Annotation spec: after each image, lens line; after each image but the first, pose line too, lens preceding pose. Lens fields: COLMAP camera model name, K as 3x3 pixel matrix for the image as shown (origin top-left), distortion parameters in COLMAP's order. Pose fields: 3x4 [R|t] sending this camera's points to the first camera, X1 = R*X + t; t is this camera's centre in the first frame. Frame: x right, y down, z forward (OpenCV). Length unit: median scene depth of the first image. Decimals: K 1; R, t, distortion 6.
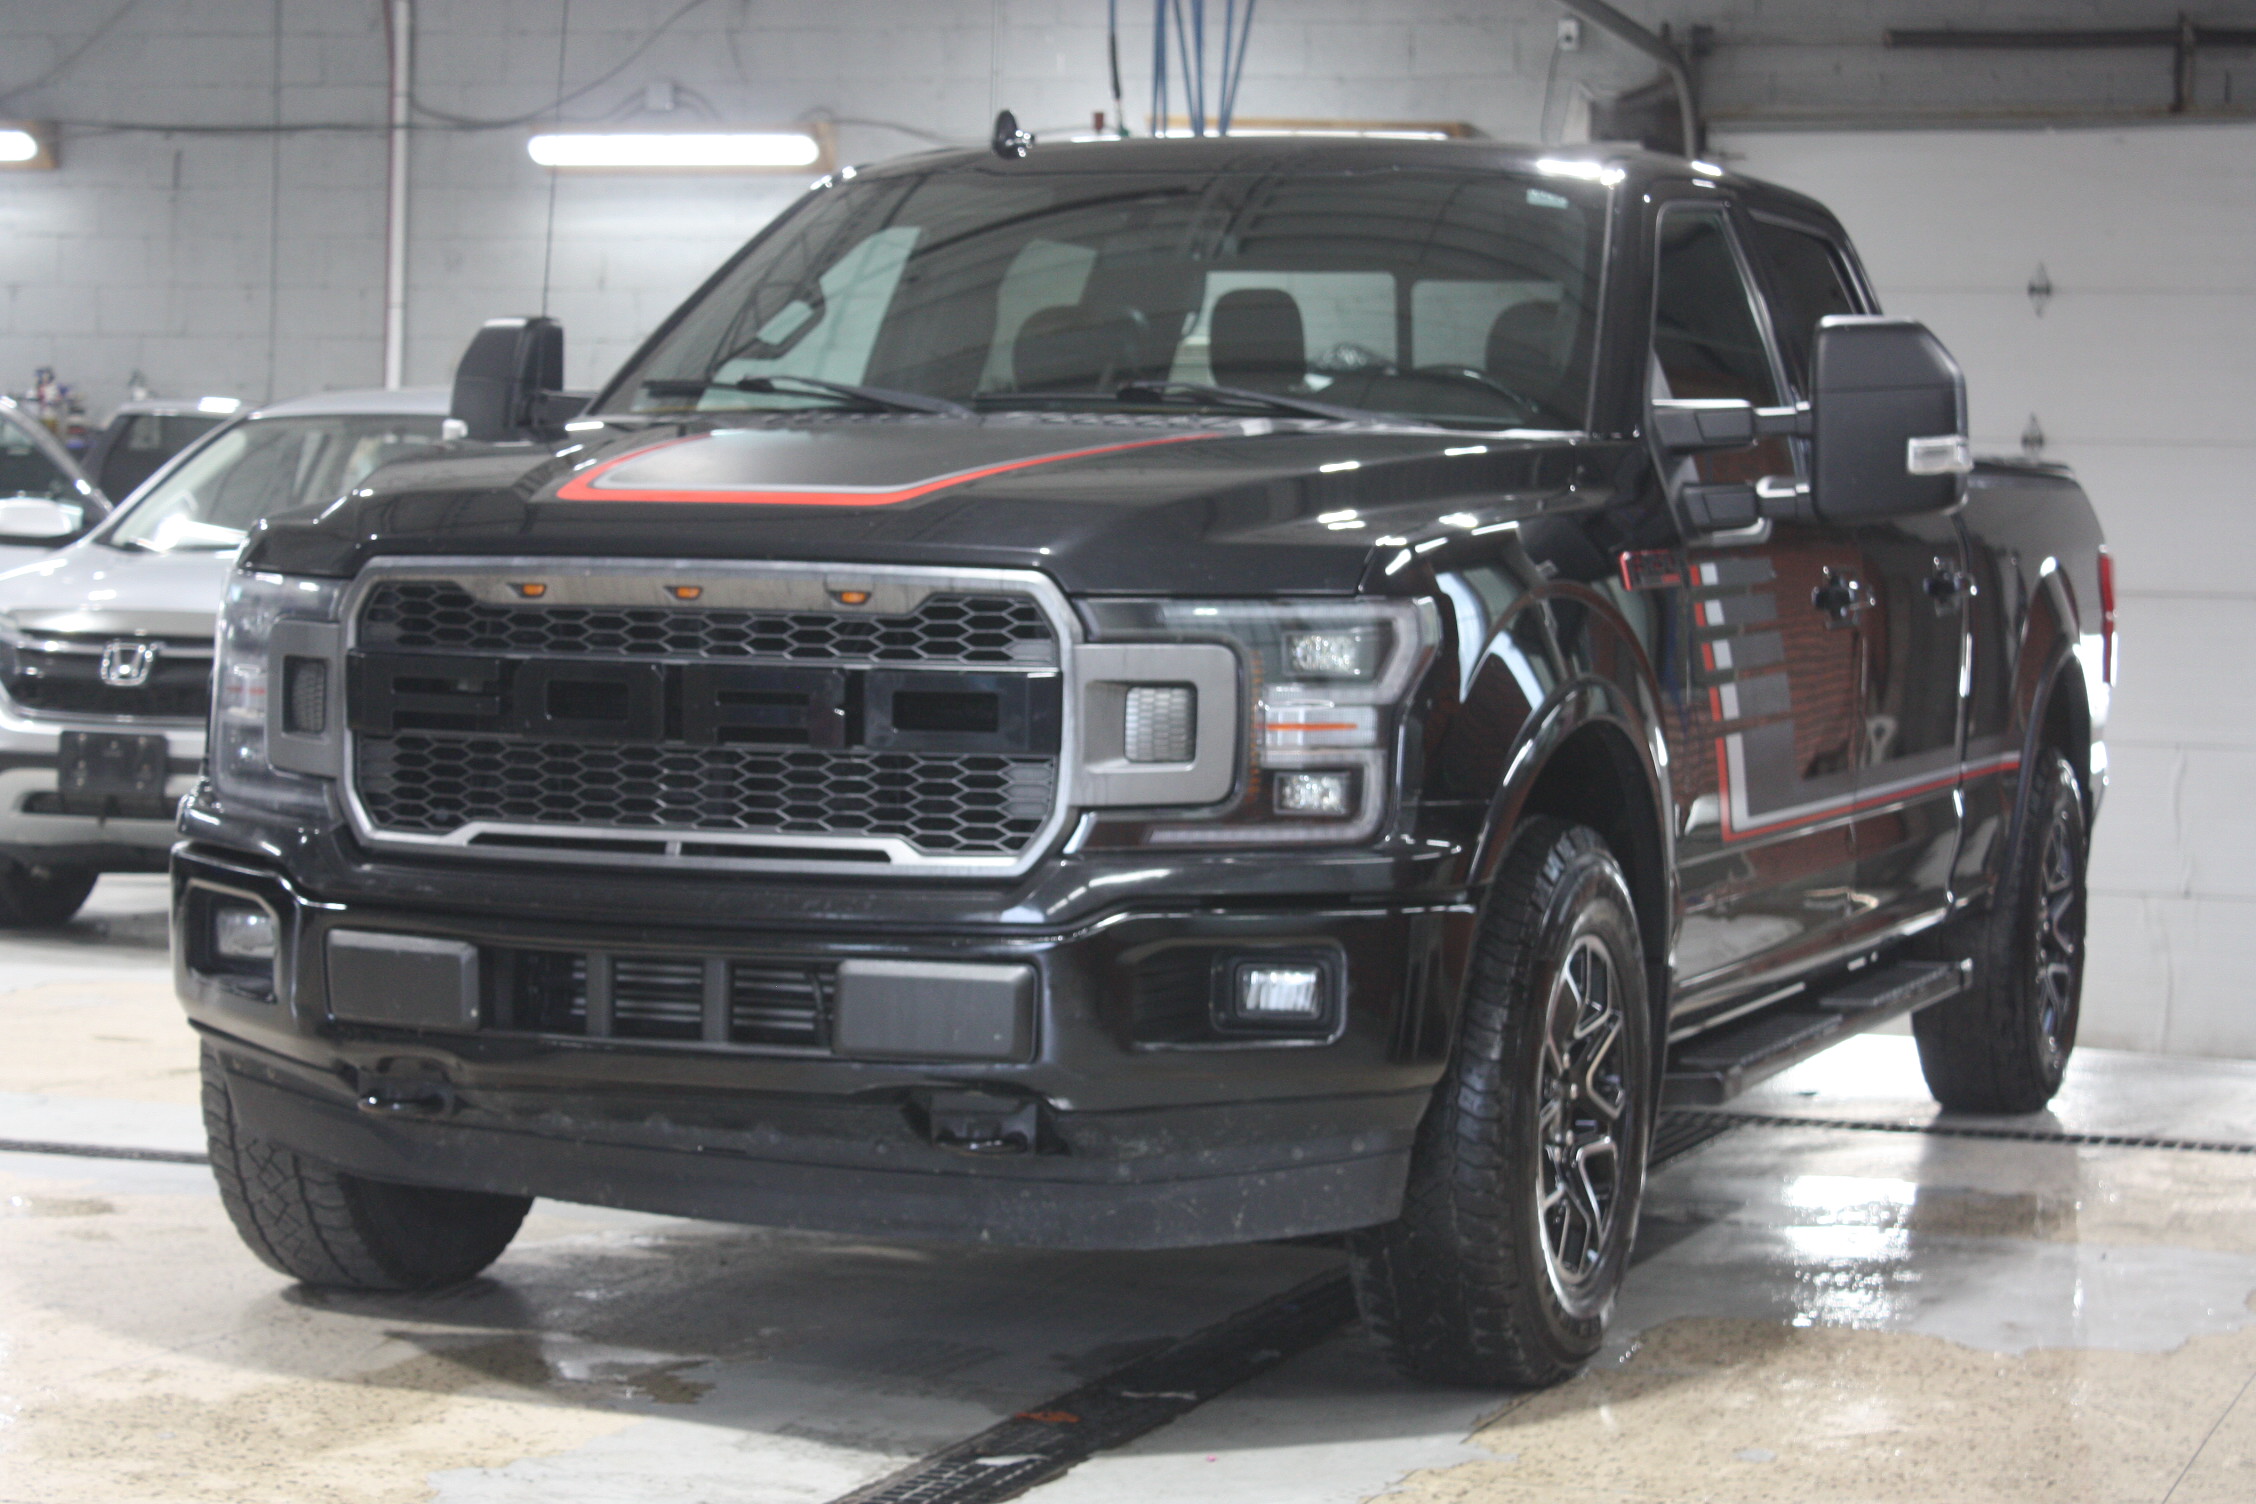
lens RADIAL K [[5044.4, 0, 1128.4], [0, 5044.4, 747.4], [0, 0, 1]] dist [0.070978, 0.000000]
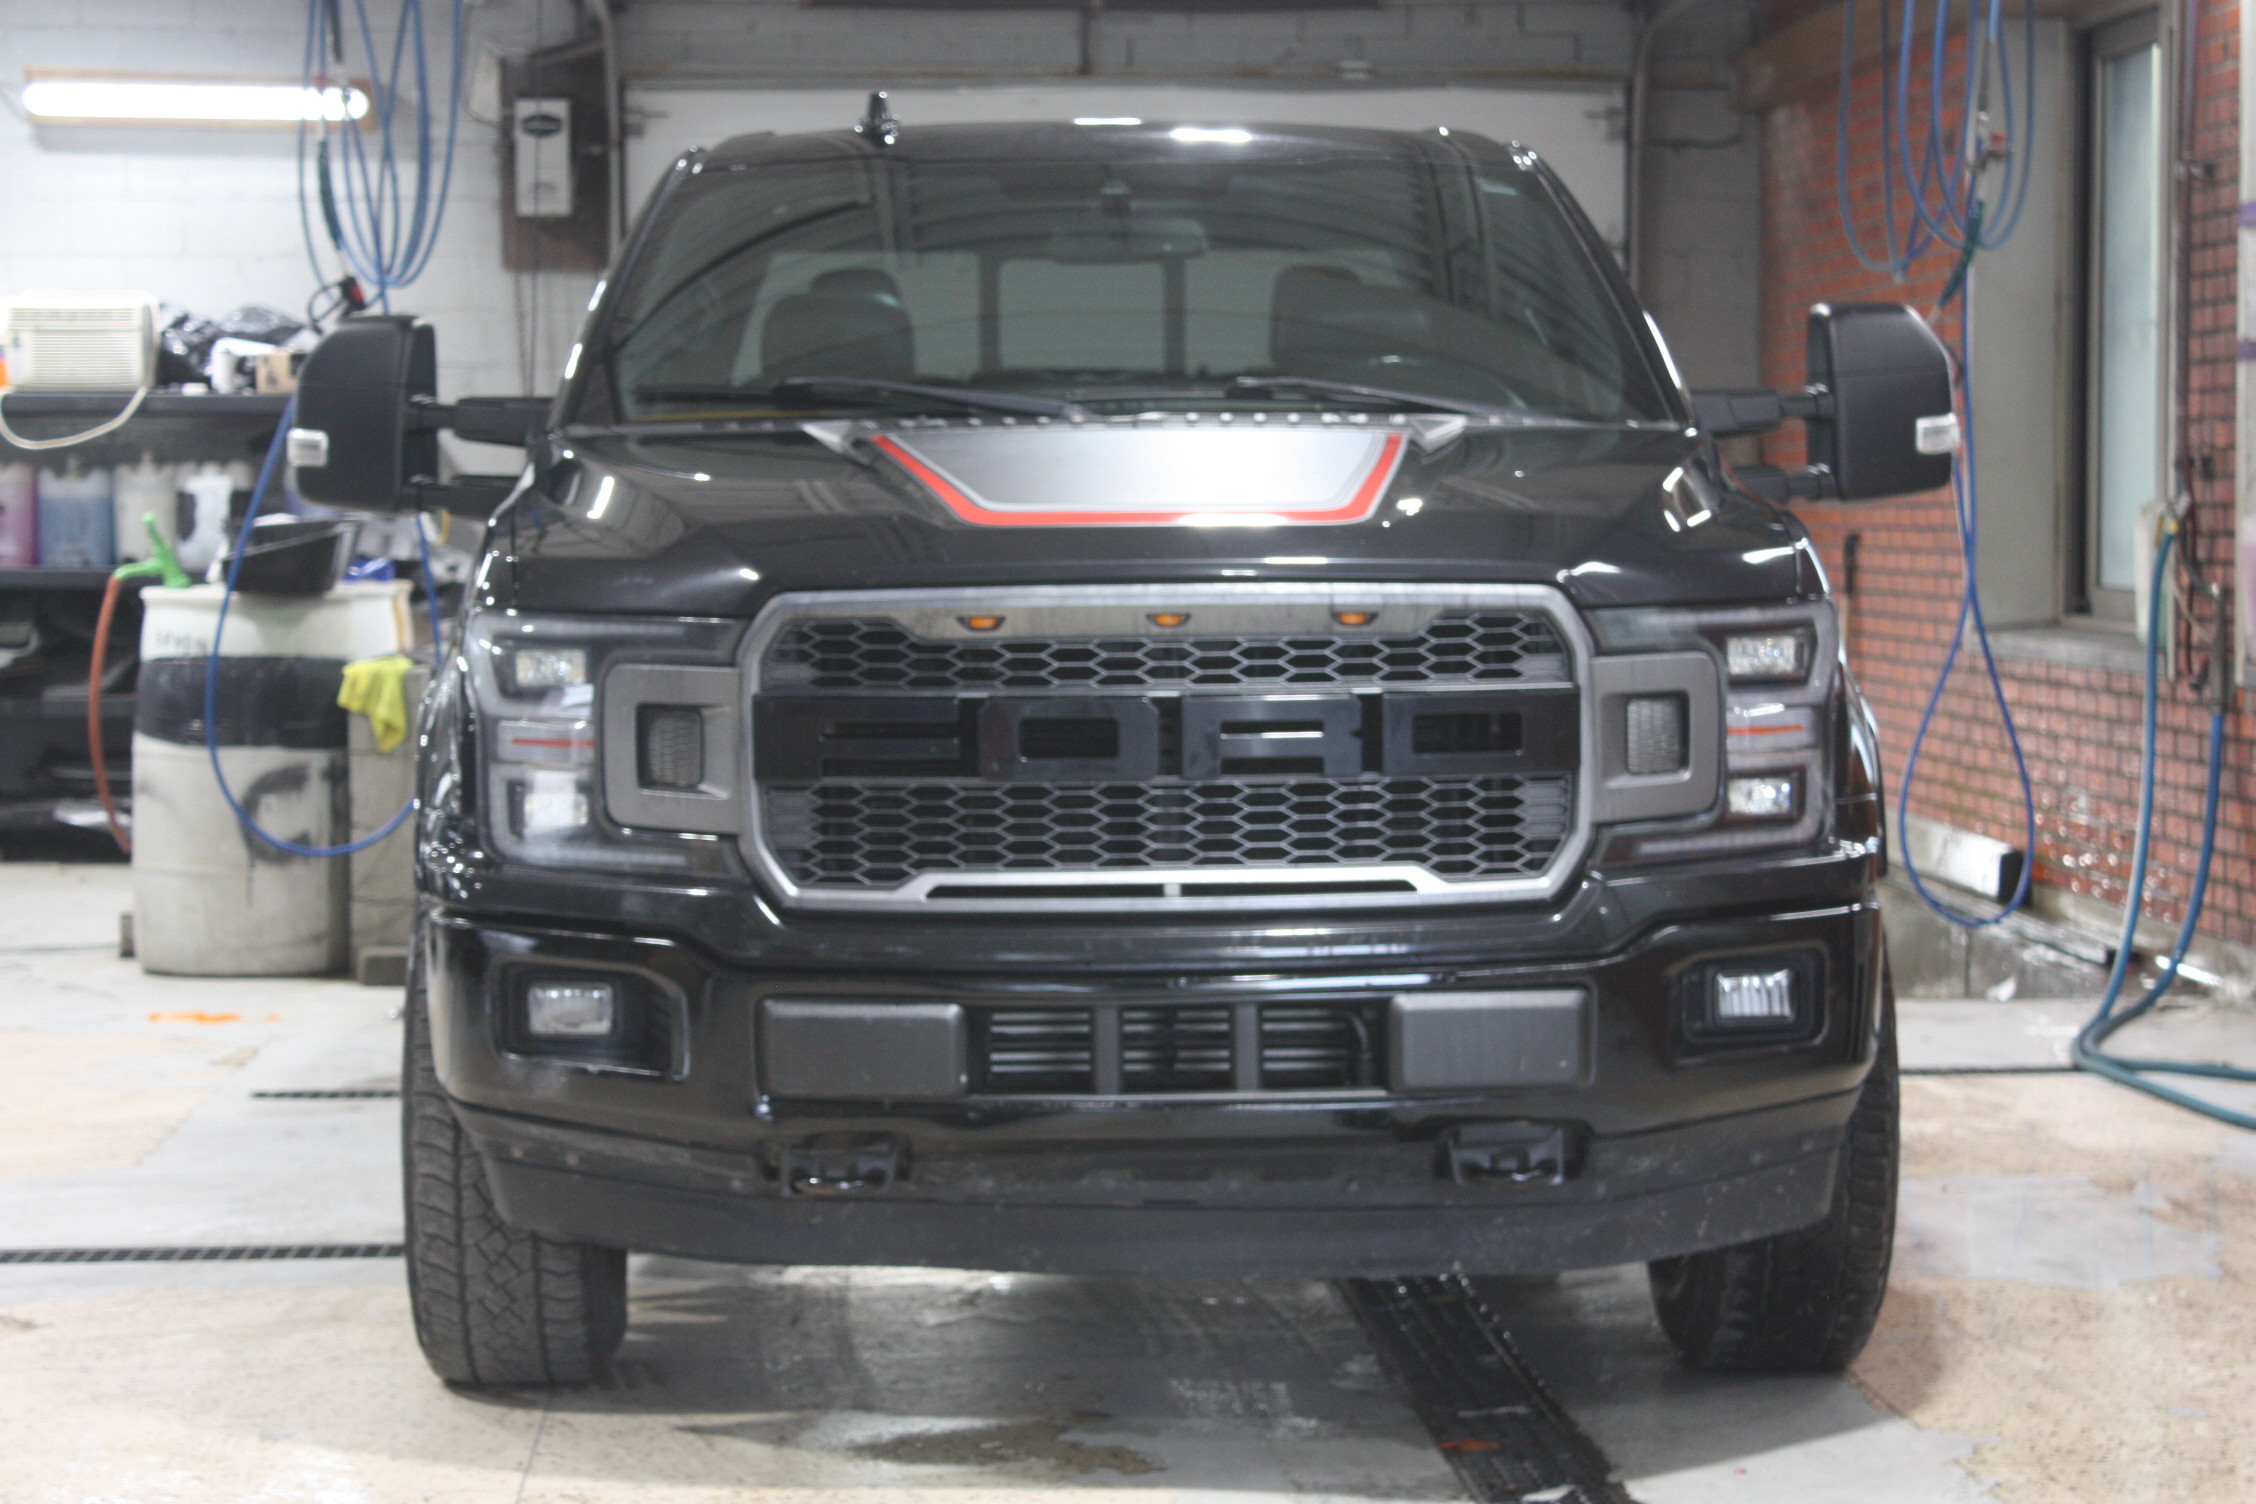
lens RADIAL K [[4982.2, 0, 1128.0], [0, 4982.2, 755.0], [0, 0, 1]] dist [0.051783, 0.000000]
pose [[0.918956, -0.050343, 0.391134, -0.461440], [0.043753, 0.998710, 0.025748, -0.029742], [-0.391926, -0.006548, 0.919973, 0.141556]]
